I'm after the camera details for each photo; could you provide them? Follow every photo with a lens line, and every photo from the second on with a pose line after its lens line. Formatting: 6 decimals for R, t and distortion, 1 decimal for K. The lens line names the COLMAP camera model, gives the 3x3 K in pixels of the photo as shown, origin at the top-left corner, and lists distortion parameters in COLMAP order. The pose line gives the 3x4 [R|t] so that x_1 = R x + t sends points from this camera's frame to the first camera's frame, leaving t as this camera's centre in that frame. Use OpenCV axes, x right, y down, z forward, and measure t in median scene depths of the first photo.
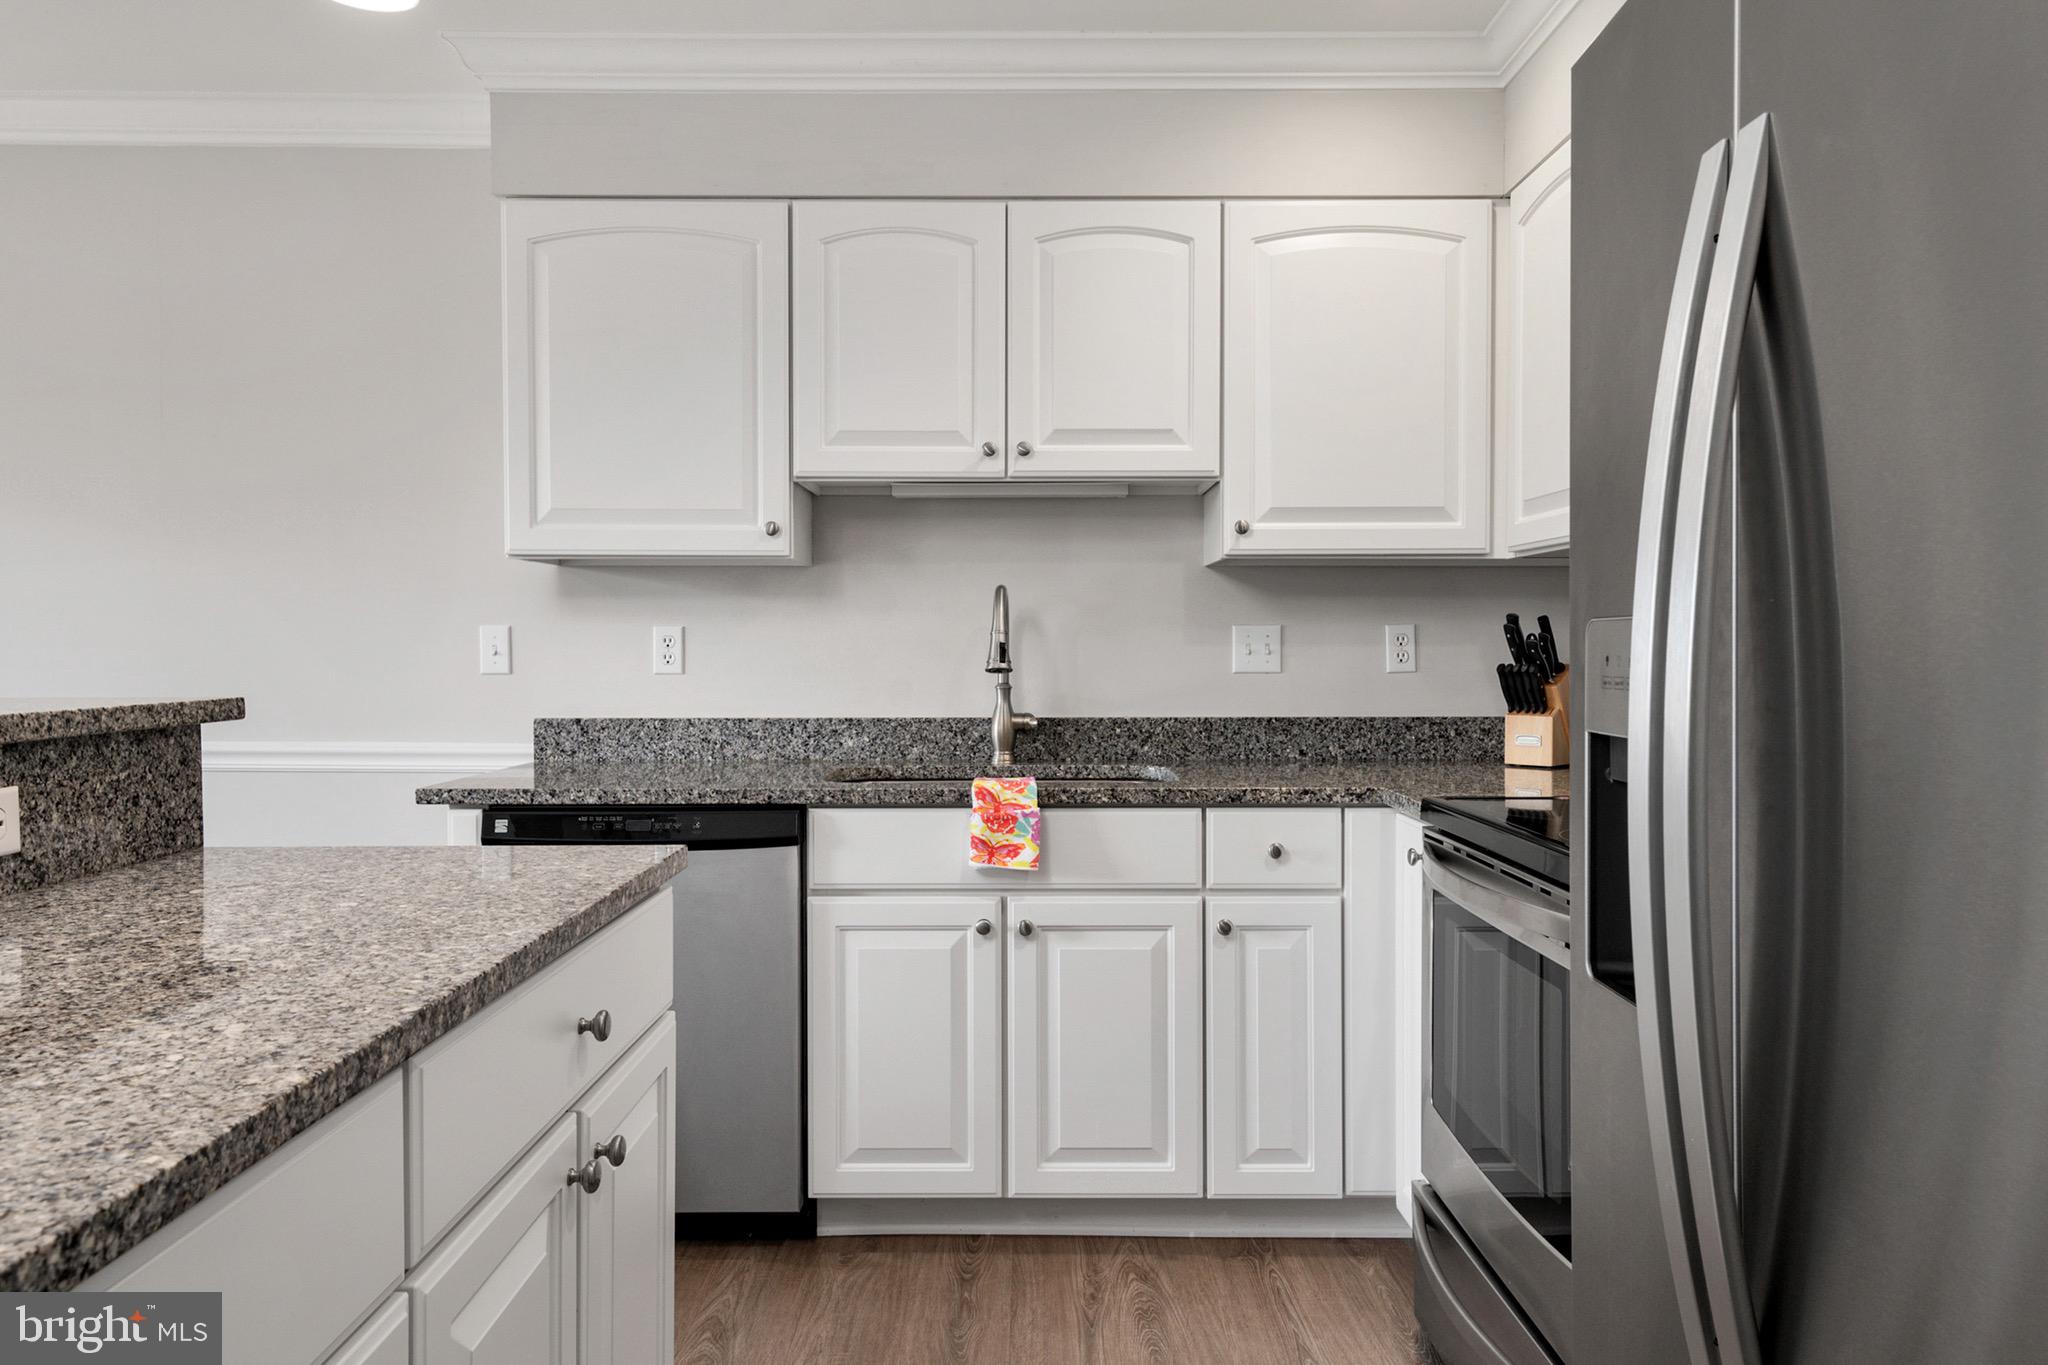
lens RADIAL K [[1369.8, 0, 1024.0], [0, 1369.8, 682.5], [0, 0, 1]] dist [0.004031, -0.003039]
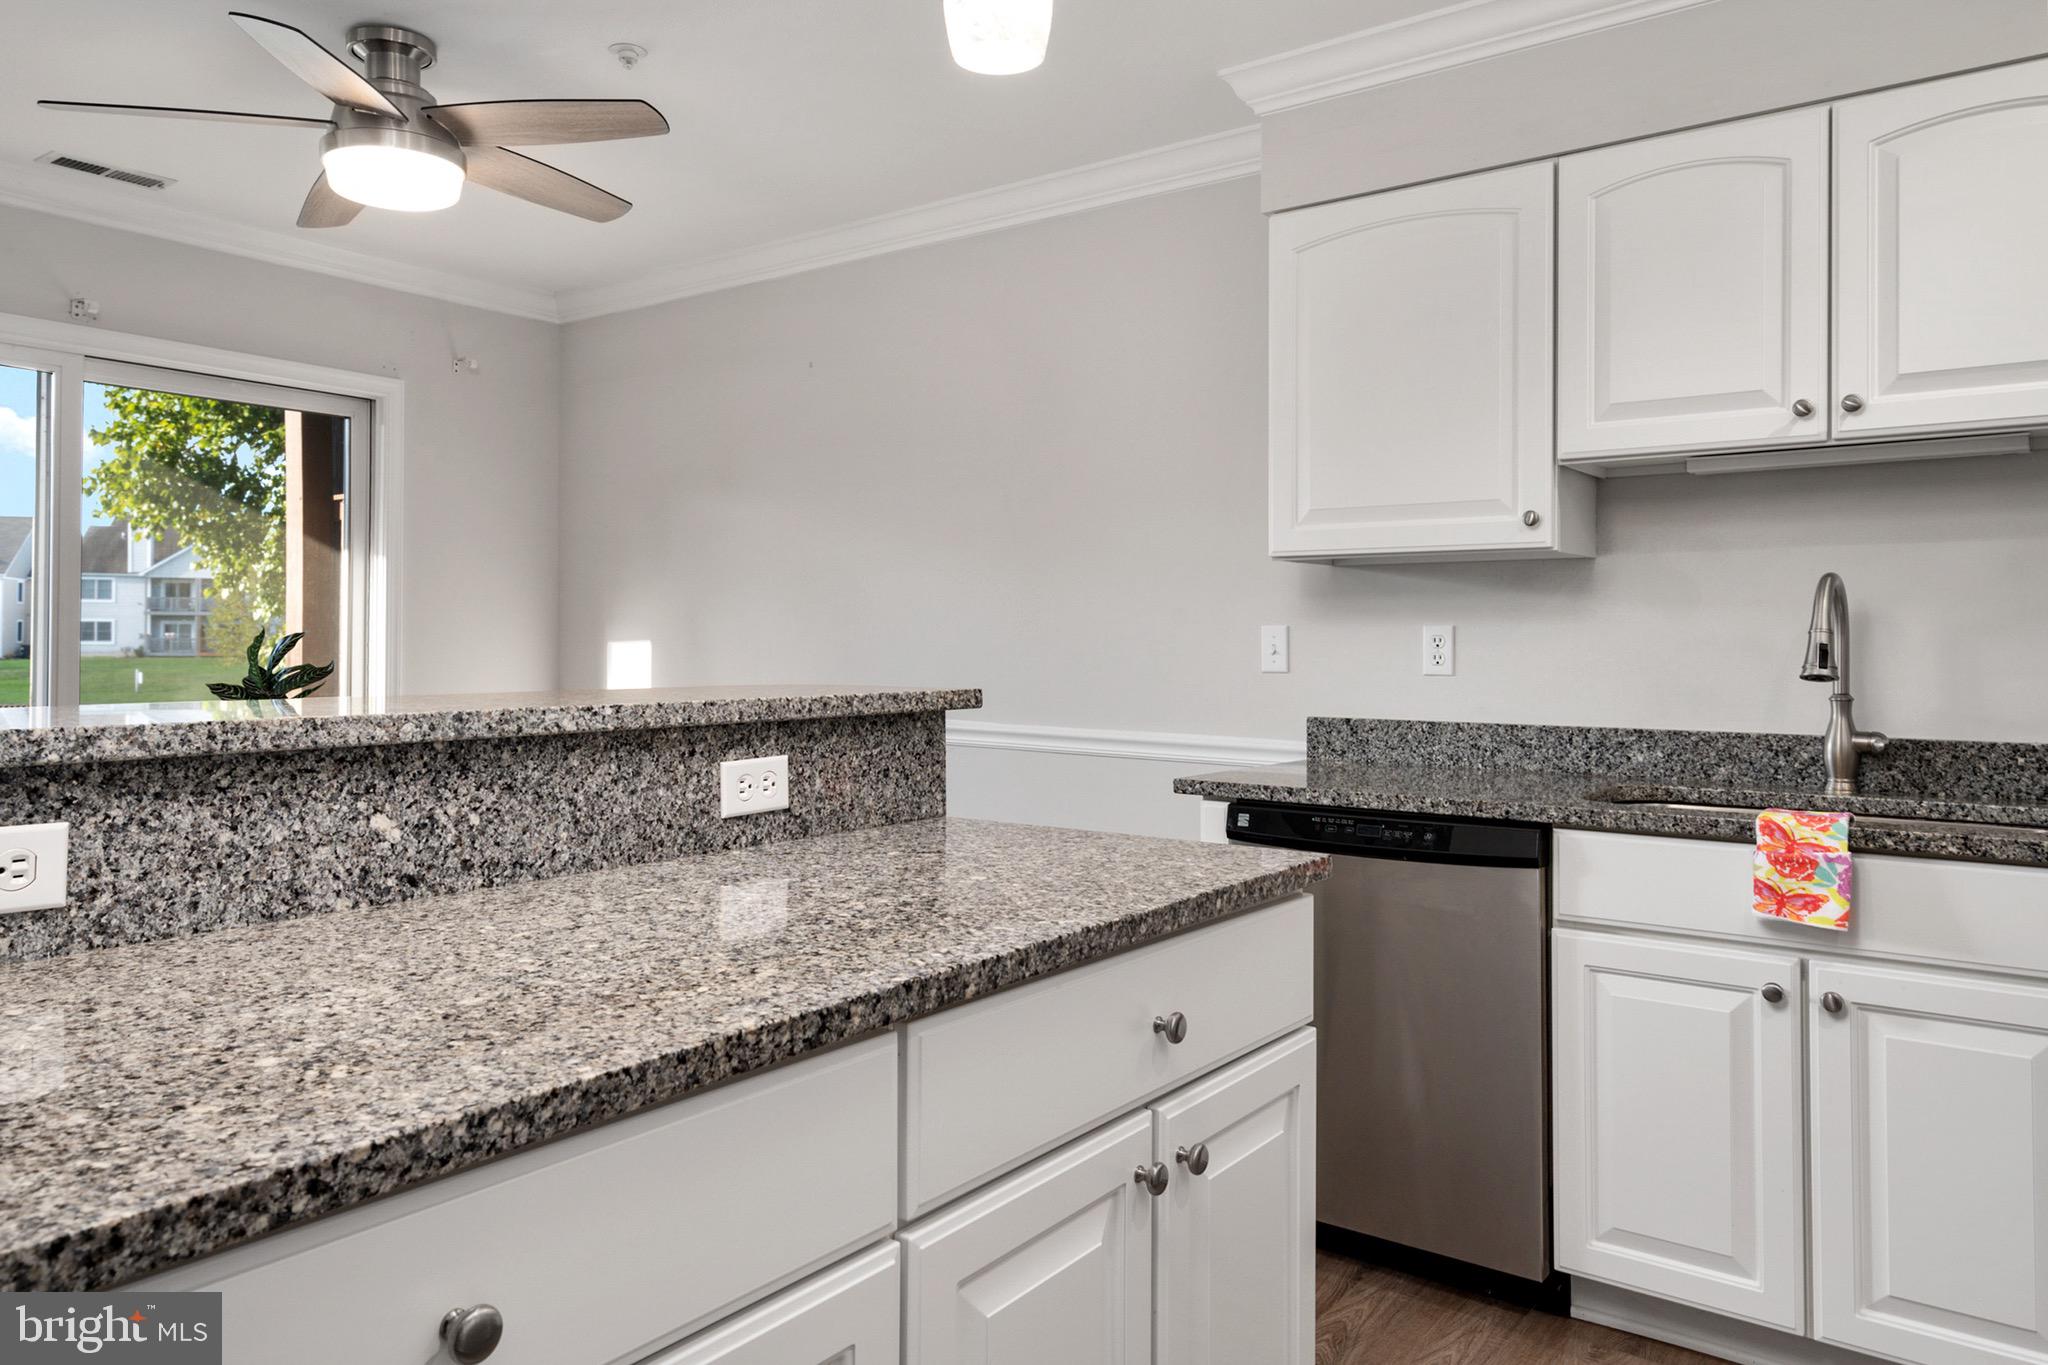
lens RADIAL K [[1377.2, 0, 1023.0], [0, 1377.2, 637.1], [0, 0, 1]] dist [0.008221, -0.001533]
pose [[0.797146, 0.000617, -0.603786, 0.110987], [-0.020536, 0.999449, -0.026091, -0.002182], [0.603437, 0.033198, 0.796719, 0.070042]]
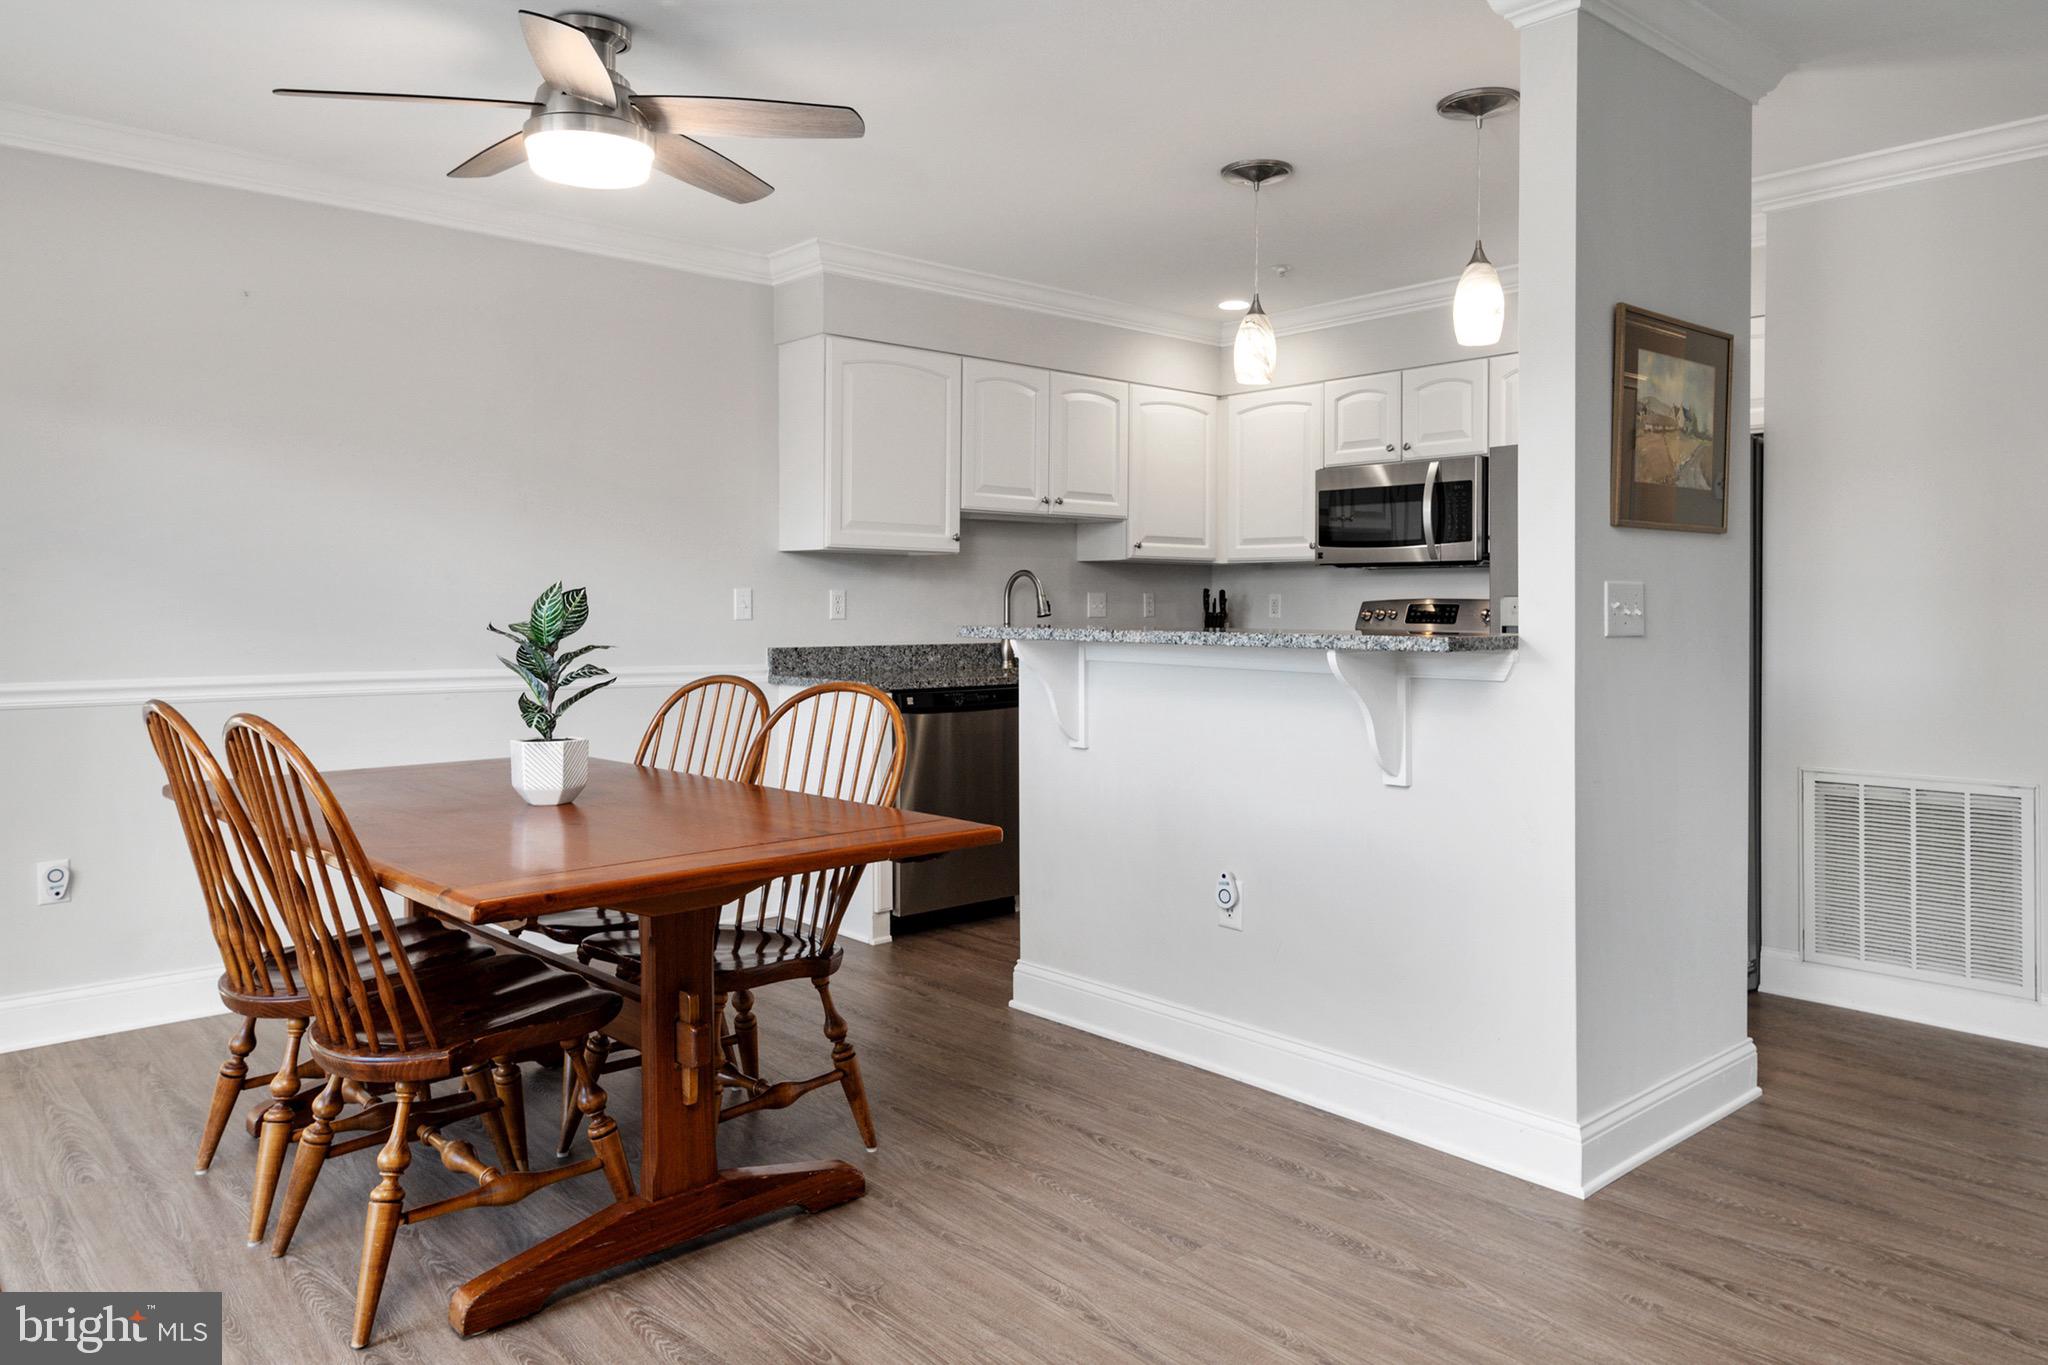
lens RADIAL K [[1377.2, 0, 1023.0], [0, 1377.2, 637.1], [0, 0, 1]] dist [0.008221, -0.001533]
pose [[0.750129, -0.012664, 0.661170, -1.447673], [0.015232, 0.999882, 0.001870, 0.018909], [-0.661116, 0.008668, 0.750234, -0.461016]]
